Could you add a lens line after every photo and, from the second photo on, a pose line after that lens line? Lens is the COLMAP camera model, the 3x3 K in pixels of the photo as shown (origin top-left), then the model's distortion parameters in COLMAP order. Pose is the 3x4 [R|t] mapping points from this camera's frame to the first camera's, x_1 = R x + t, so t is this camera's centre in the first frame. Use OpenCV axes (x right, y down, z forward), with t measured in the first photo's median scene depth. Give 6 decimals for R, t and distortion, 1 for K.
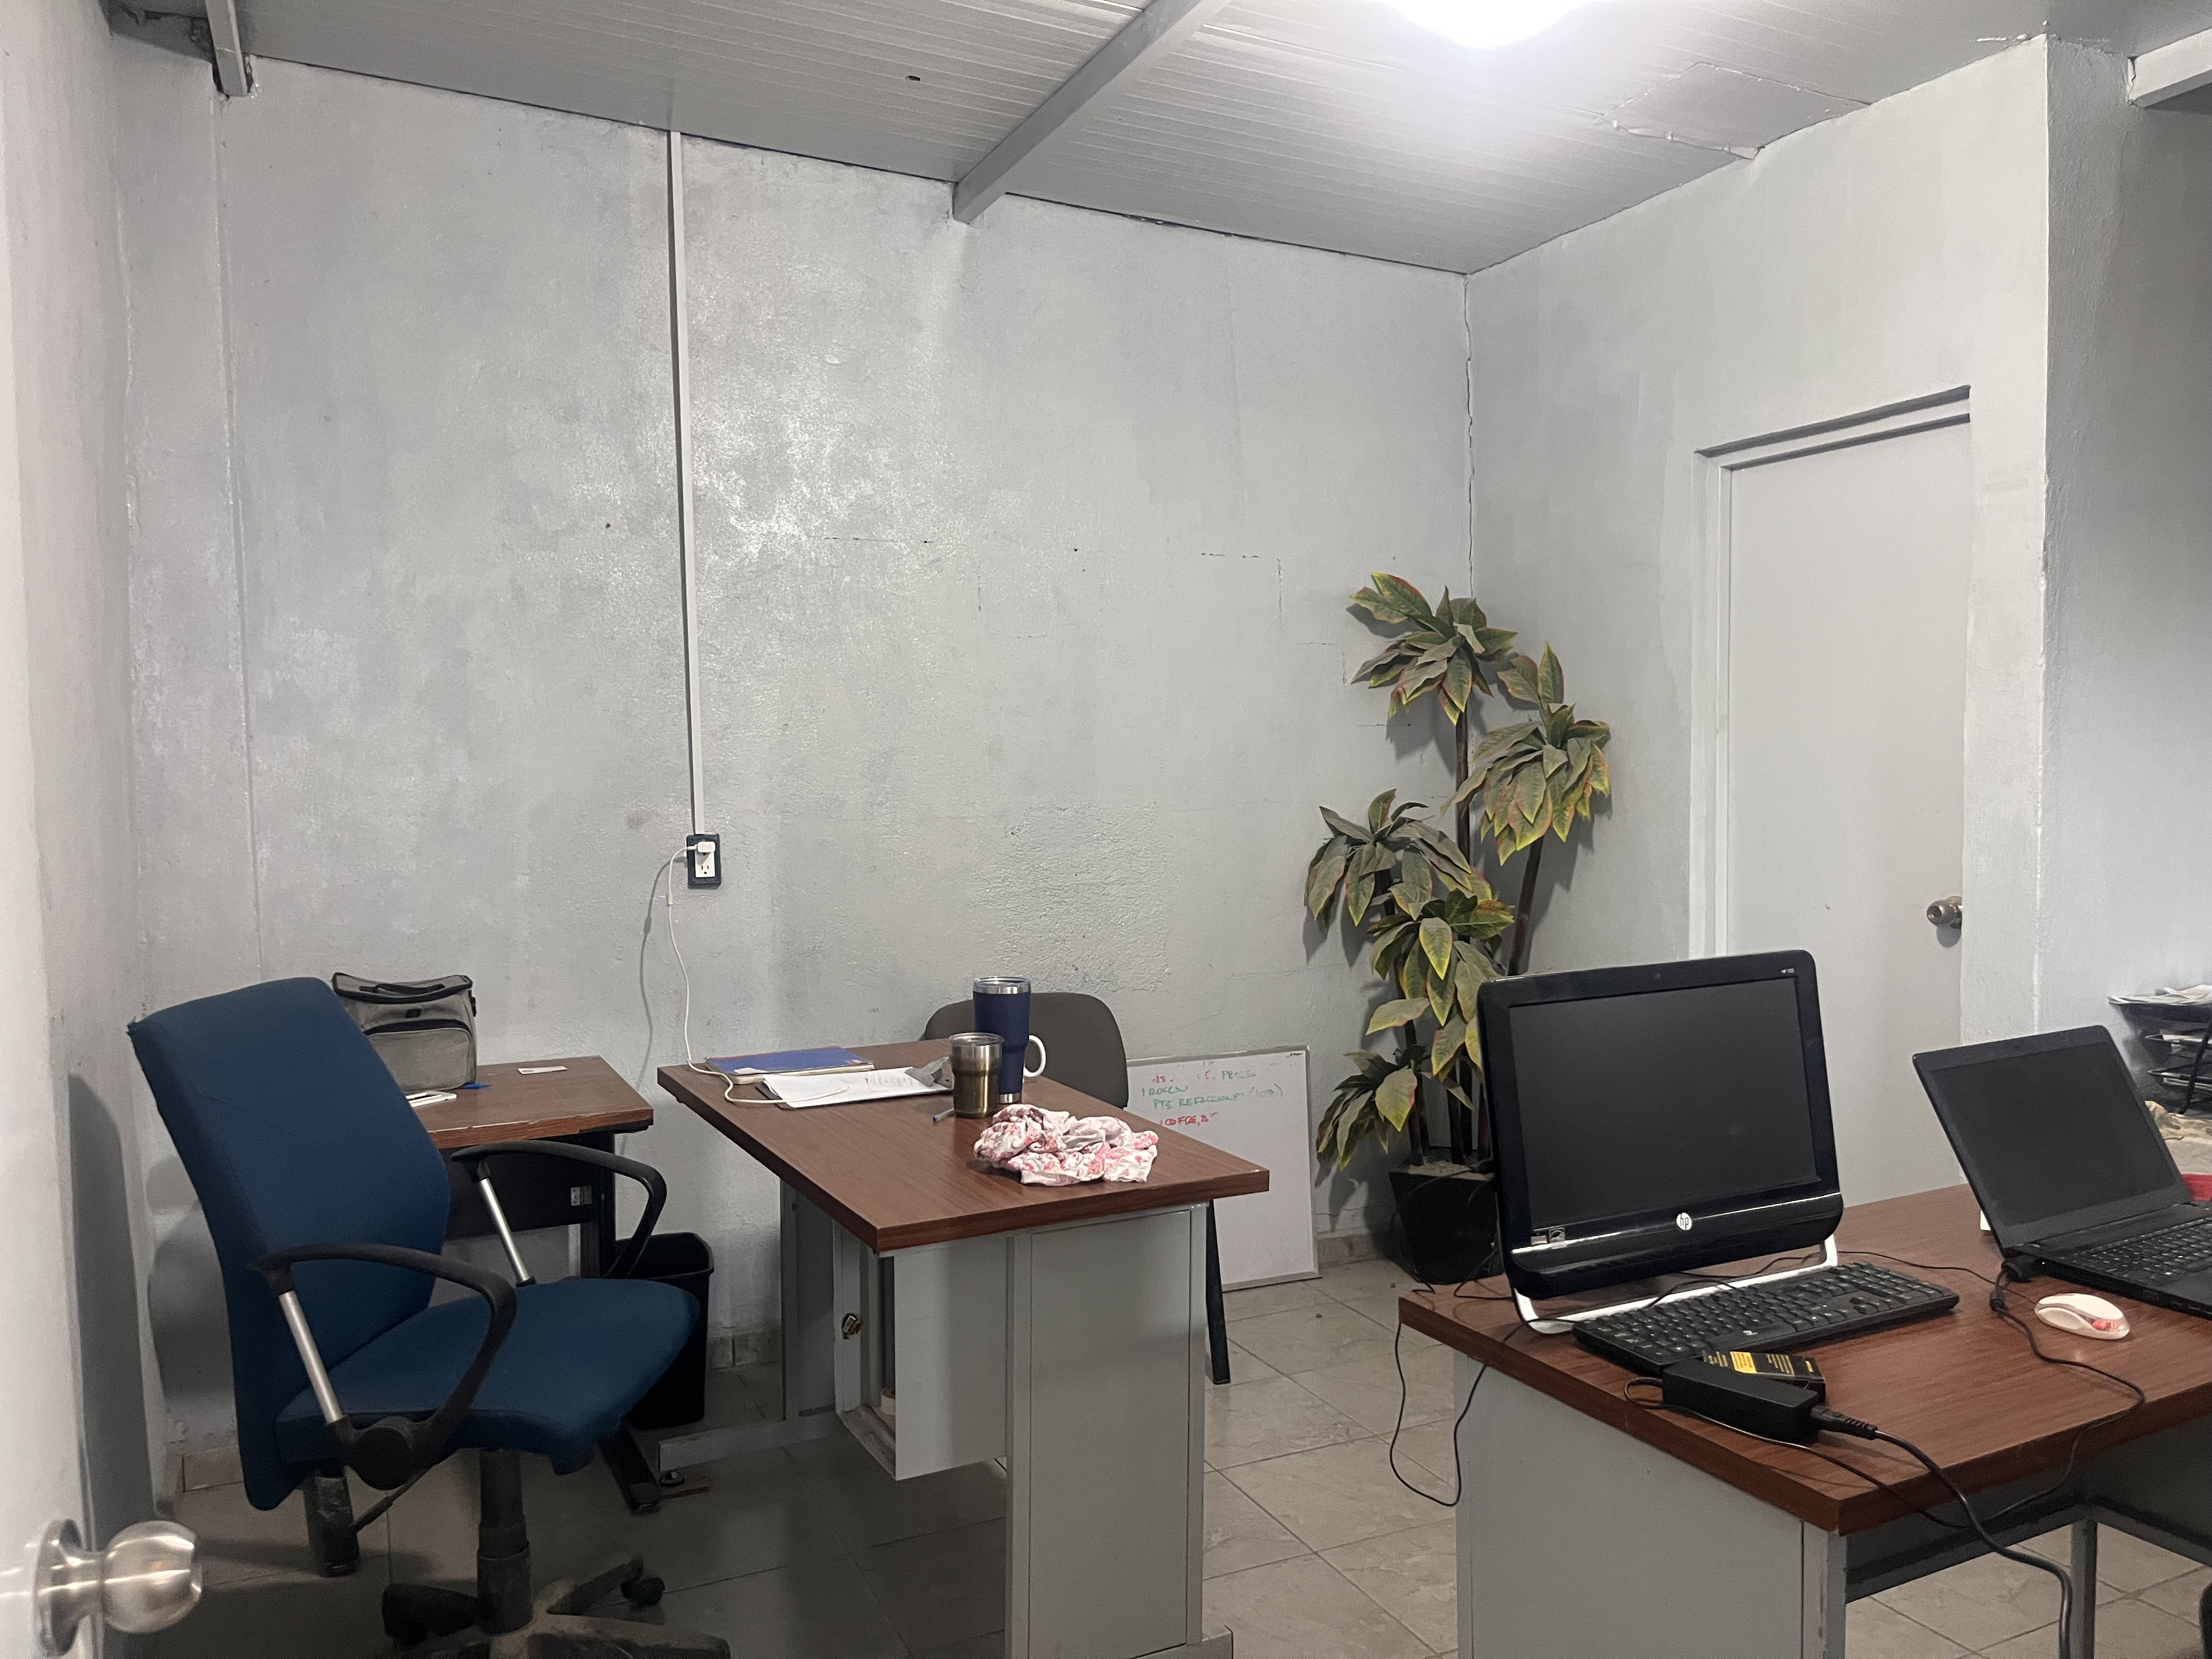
lens RADIAL K [[1665.0, 0, 1111.1], [0, 1665.0, 847.0], [0, 0, 1]] dist [0.064201, -0.103520]
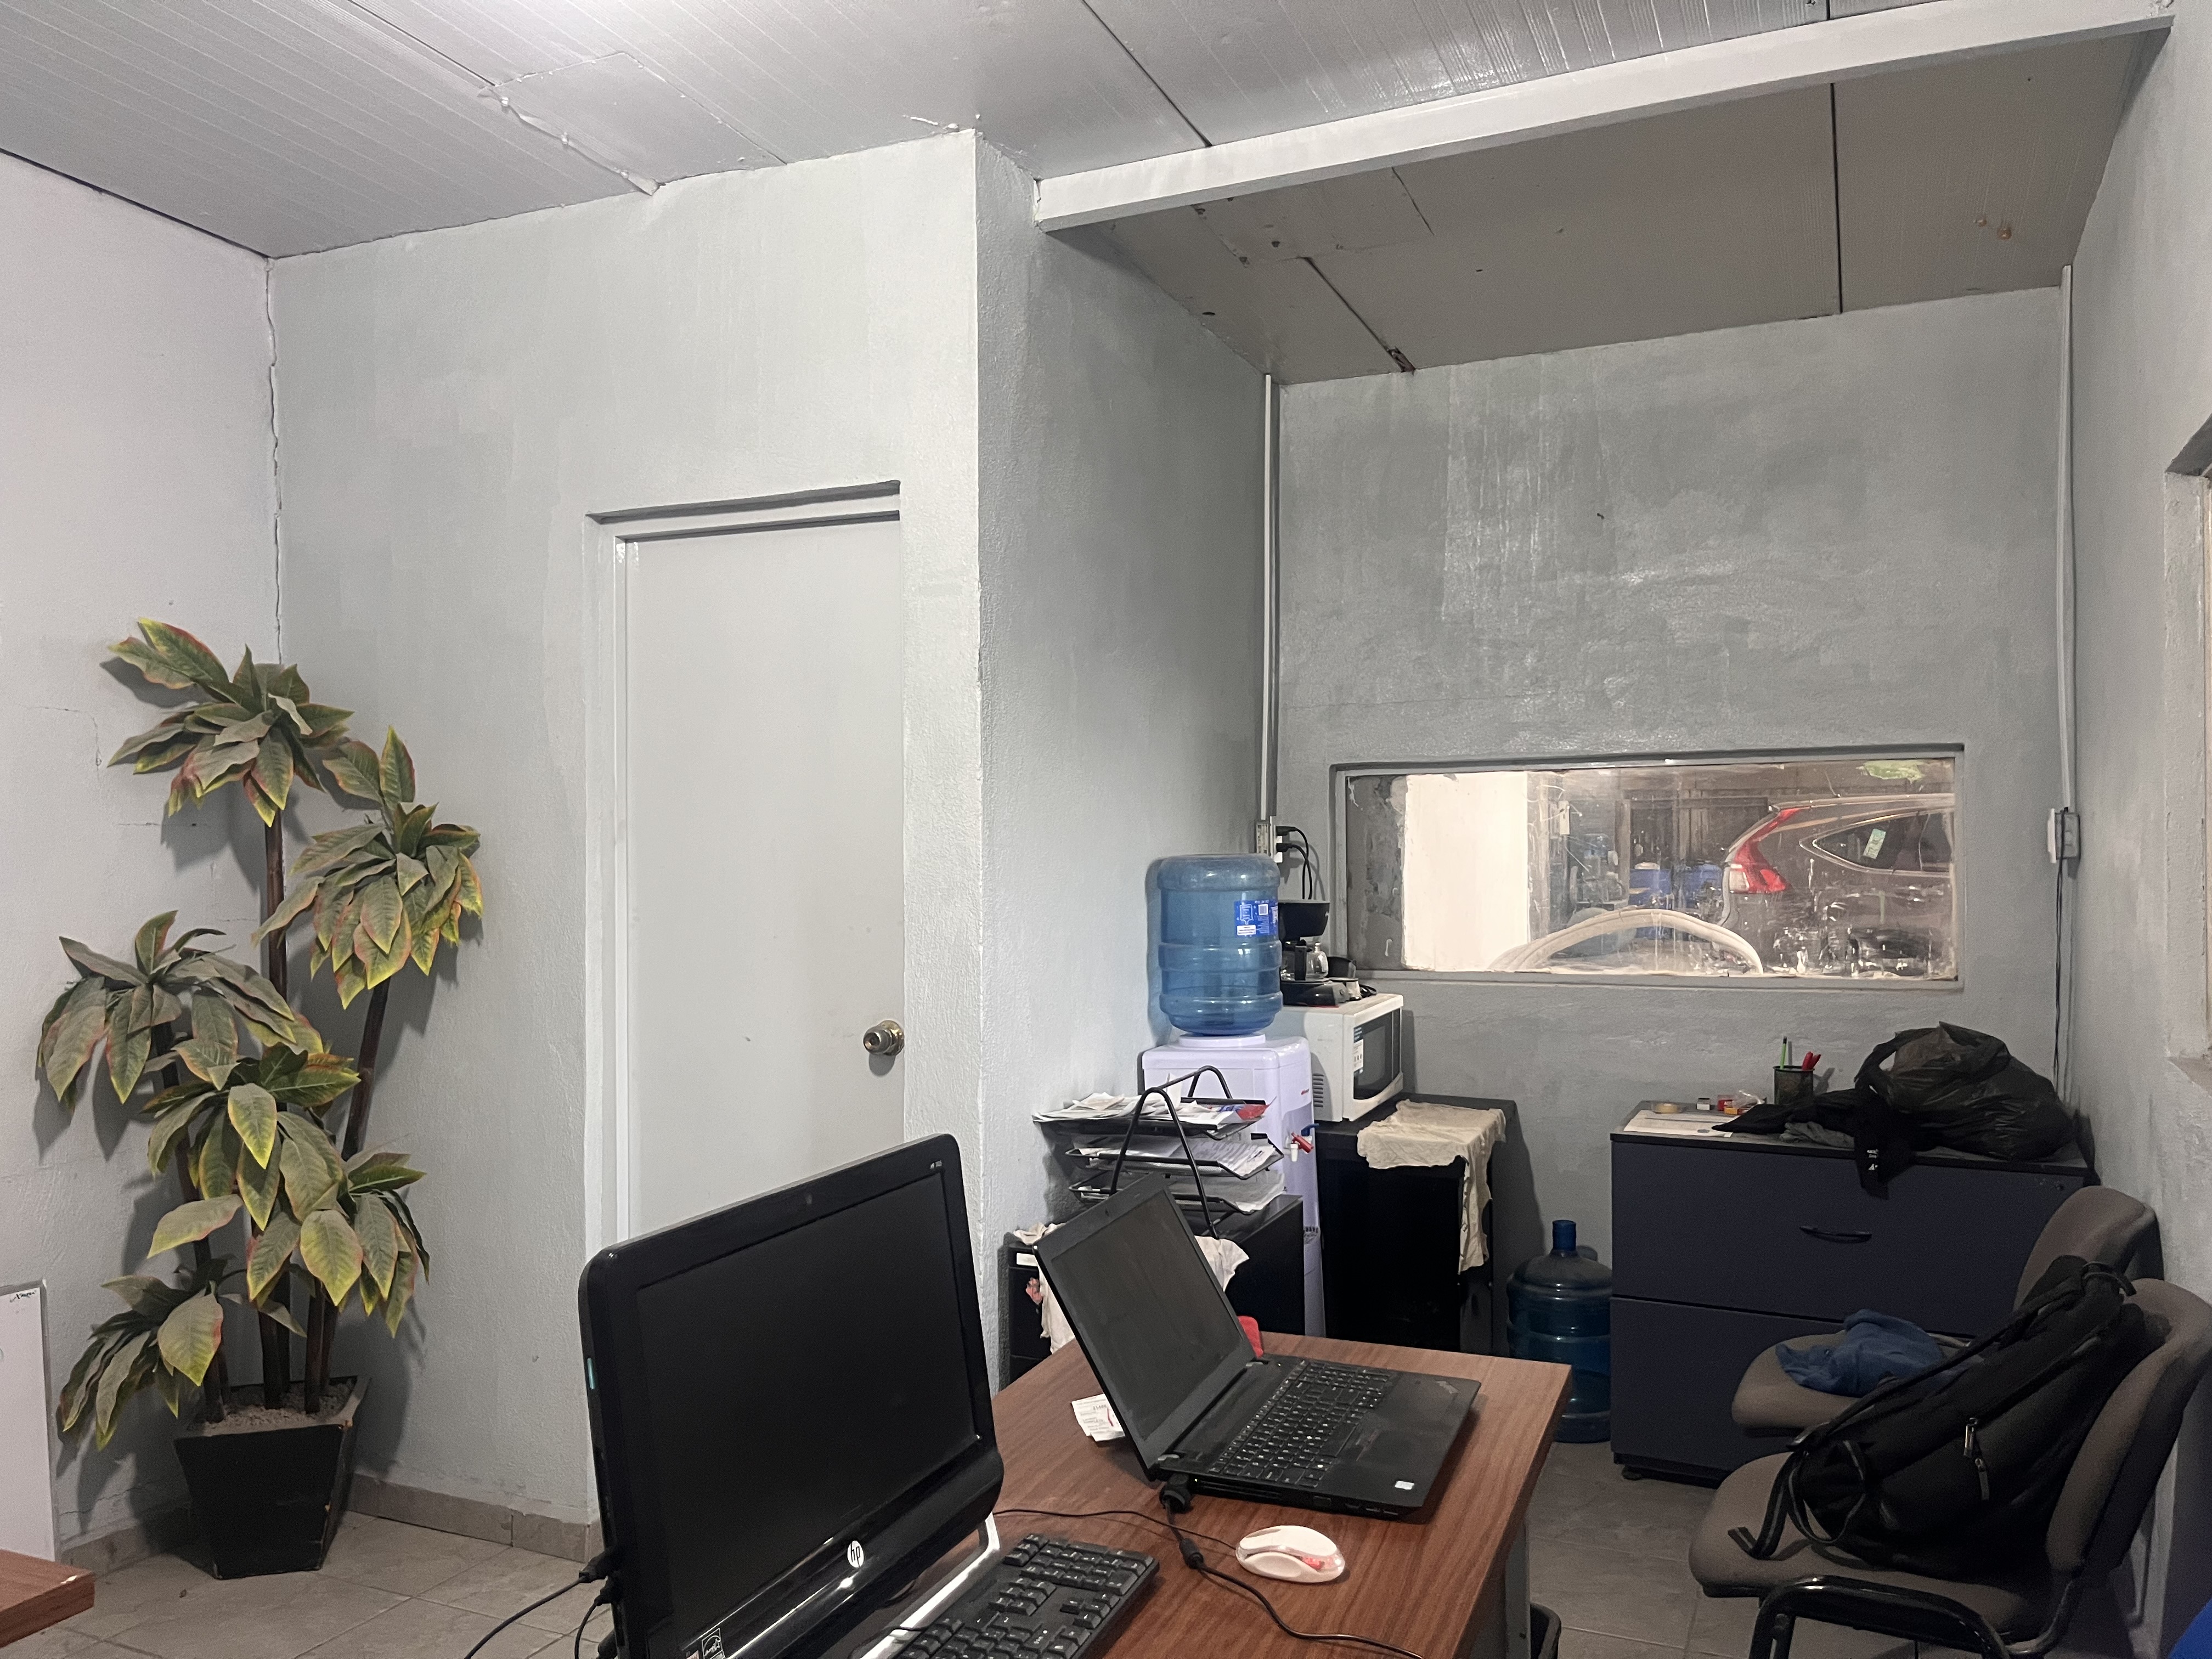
lens RADIAL K [[1665.0, 0, 1111.1], [0, 1665.0, 847.0], [0, 0, 1]] dist [0.064201, -0.103520]
pose [[0.744809, 0.009114, 0.667216, -0.020260], [0.031686, 0.998296, -0.049008, -0.014099], [-0.666525, 0.057642, 0.743251, 0.175191]]
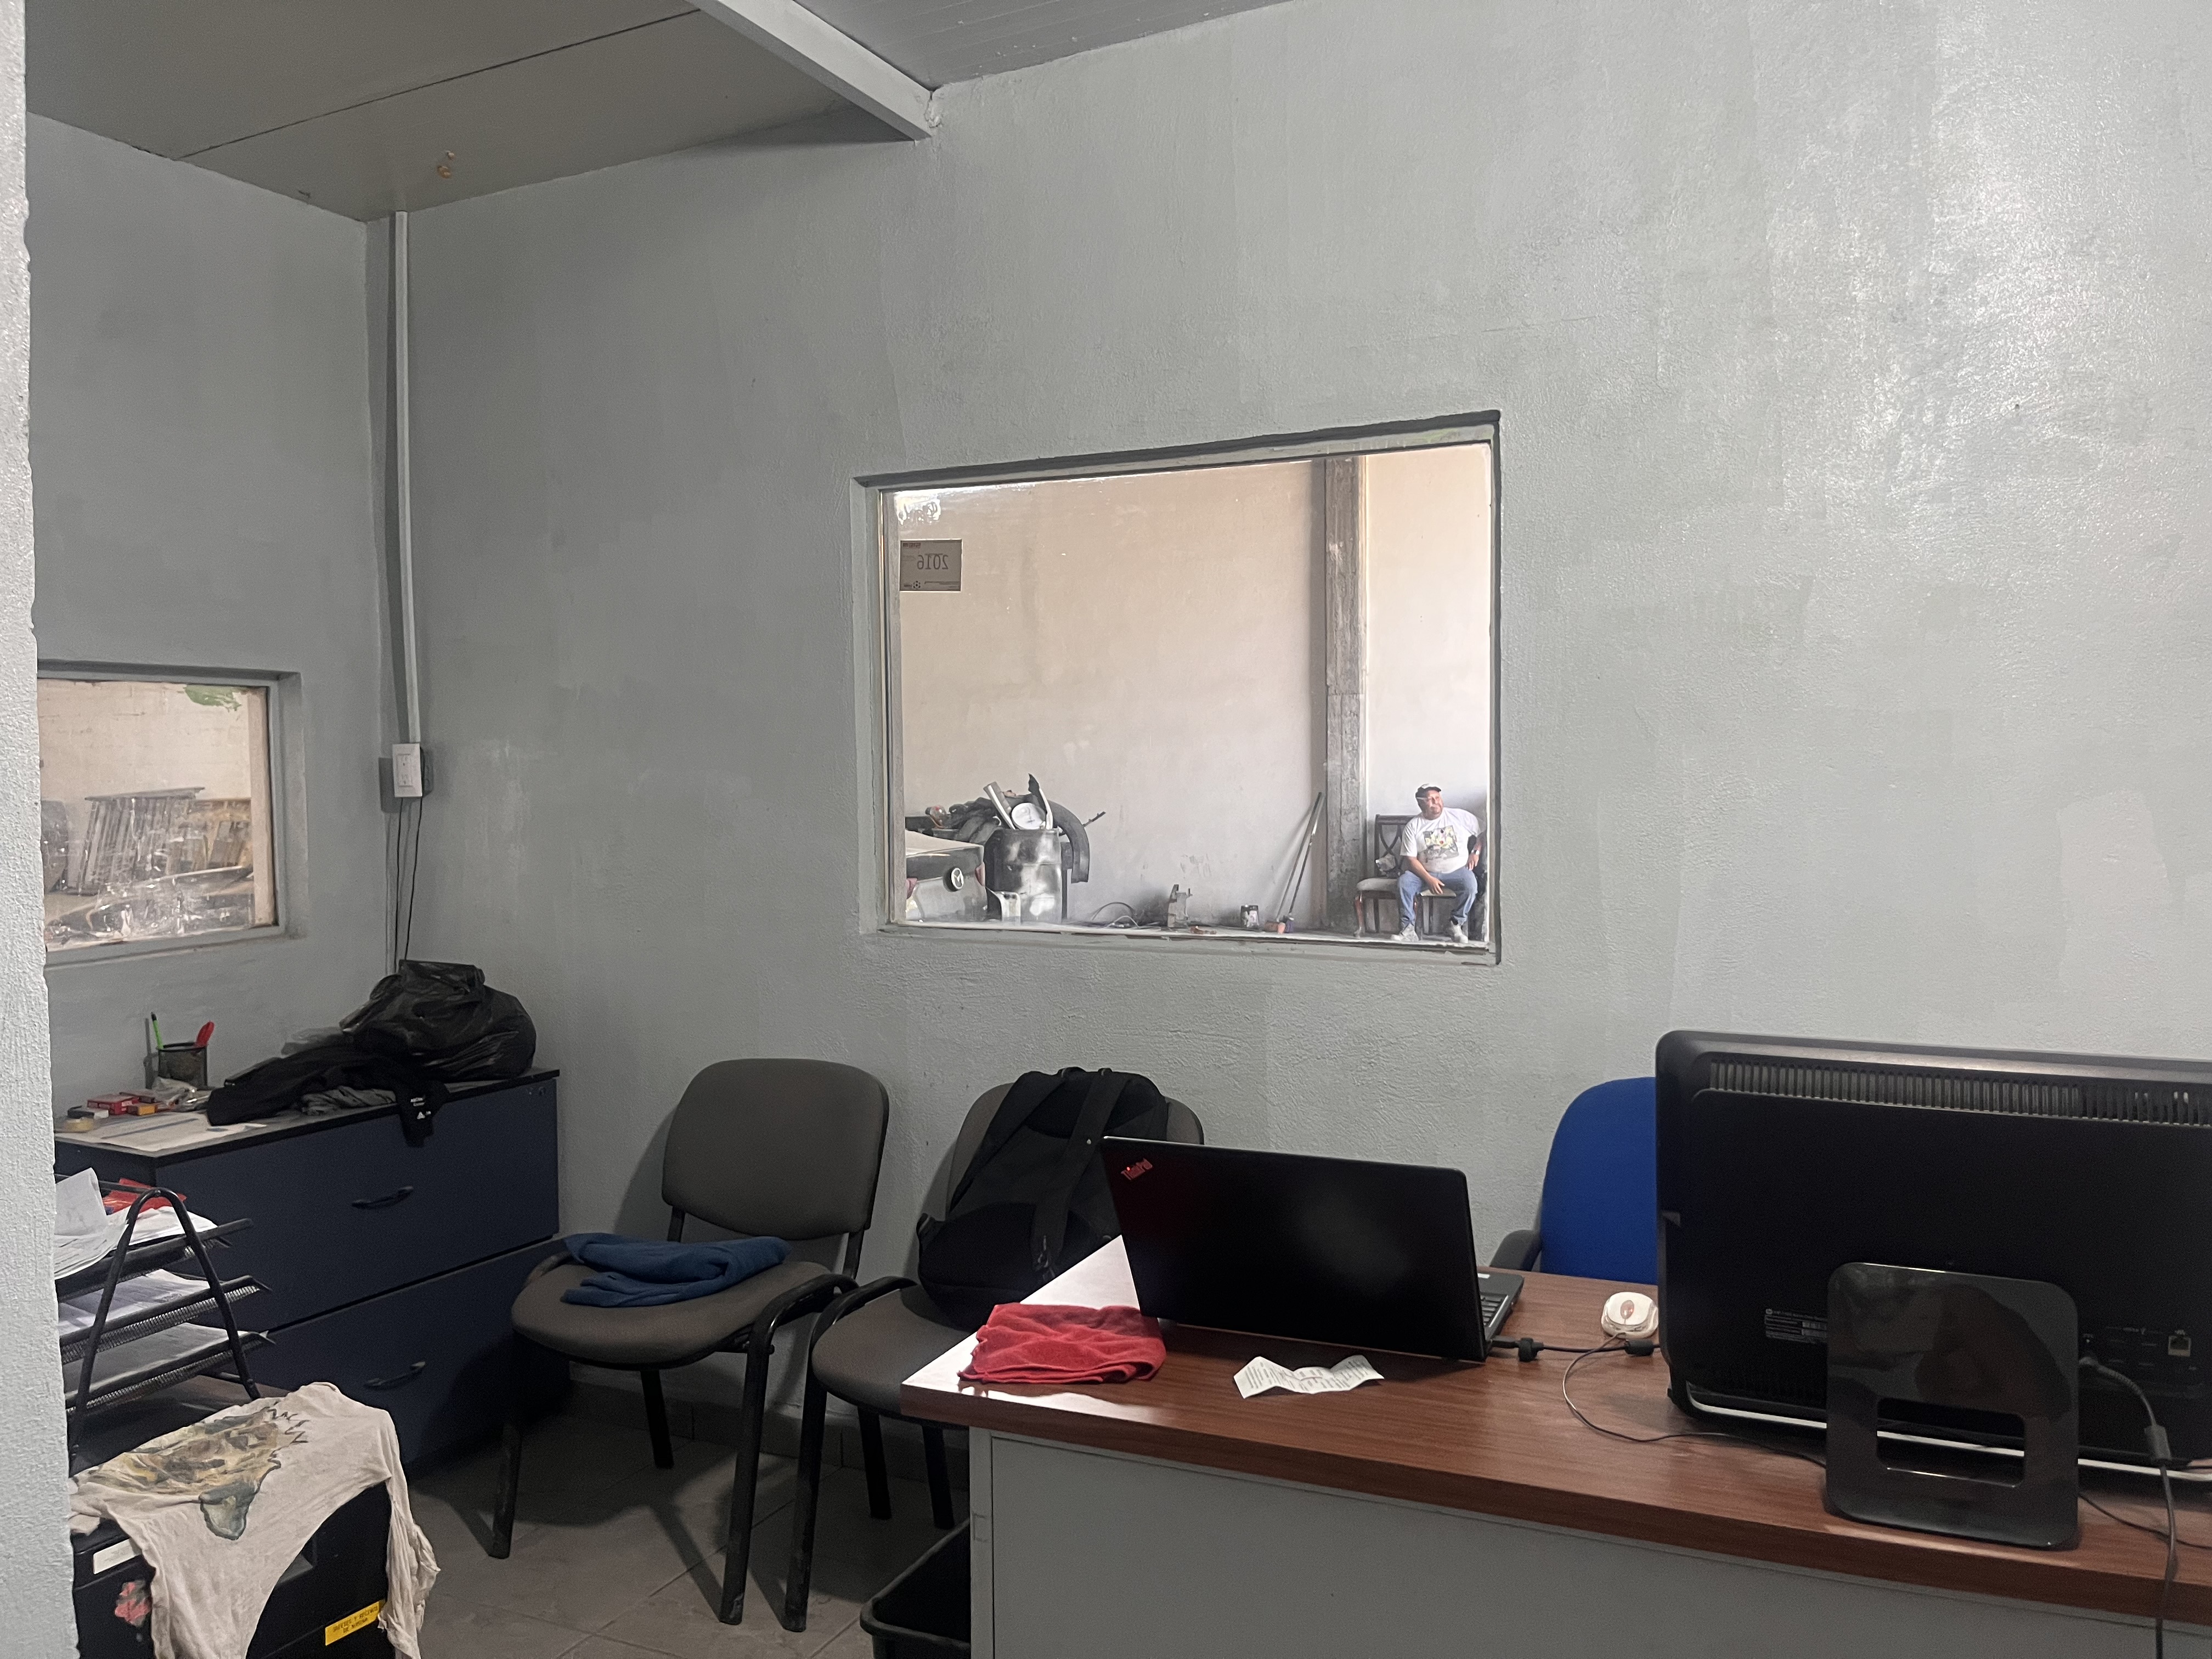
lens RADIAL K [[1665.0, 0, 1111.1], [0, 1665.0, 847.0], [0, 0, 1]] dist [0.064201, -0.103520]
pose [[-0.636524, -0.013283, 0.771142, -0.006820], [0.063628, 0.995539, 0.069669, -0.038717], [-0.768627, 0.093412, -0.632840, 0.651136]]
